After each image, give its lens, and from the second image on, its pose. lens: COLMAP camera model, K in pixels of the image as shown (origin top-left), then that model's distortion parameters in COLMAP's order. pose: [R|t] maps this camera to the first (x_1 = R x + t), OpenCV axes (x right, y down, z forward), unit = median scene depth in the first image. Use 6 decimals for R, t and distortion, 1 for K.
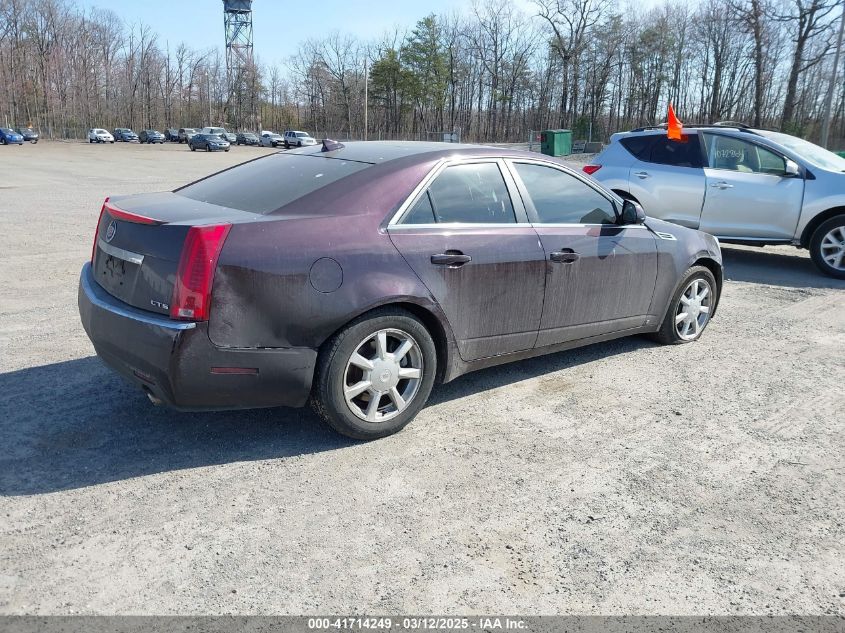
lens RADIAL K [[663.4, 0, 420.0], [0, 663.4, 318.0], [0, 0, 1]] dist [-0.023846, 0.009697]
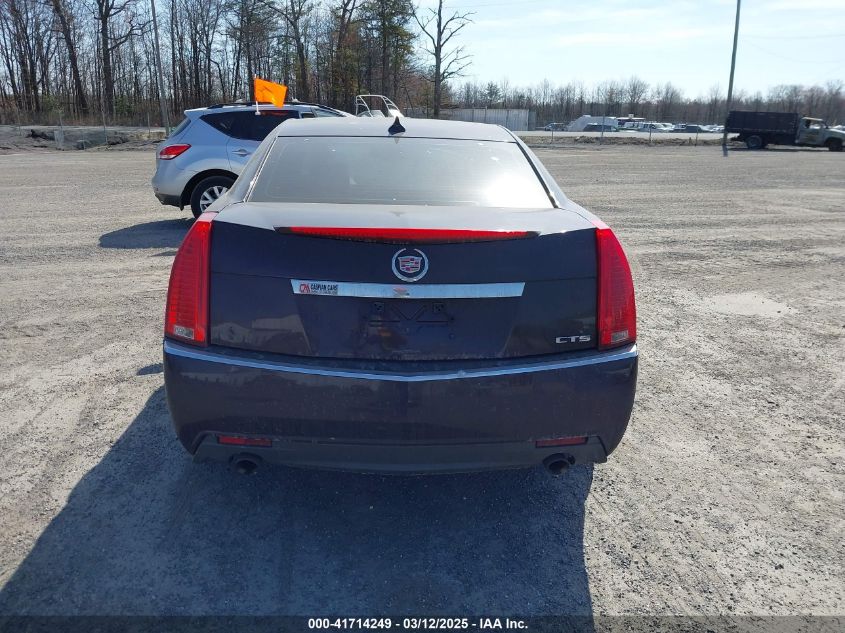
lens RADIAL K [[663.4, 0, 424.4], [0, 663.4, 316.4], [0, 0, 1]] dist [-0.023846, 0.009697]
pose [[0.591093, -0.234513, 0.771759, -1.032643], [0.210242, 0.968522, 0.133279, -0.176453], [-0.778722, 0.083476, 0.621791, 0.639464]]
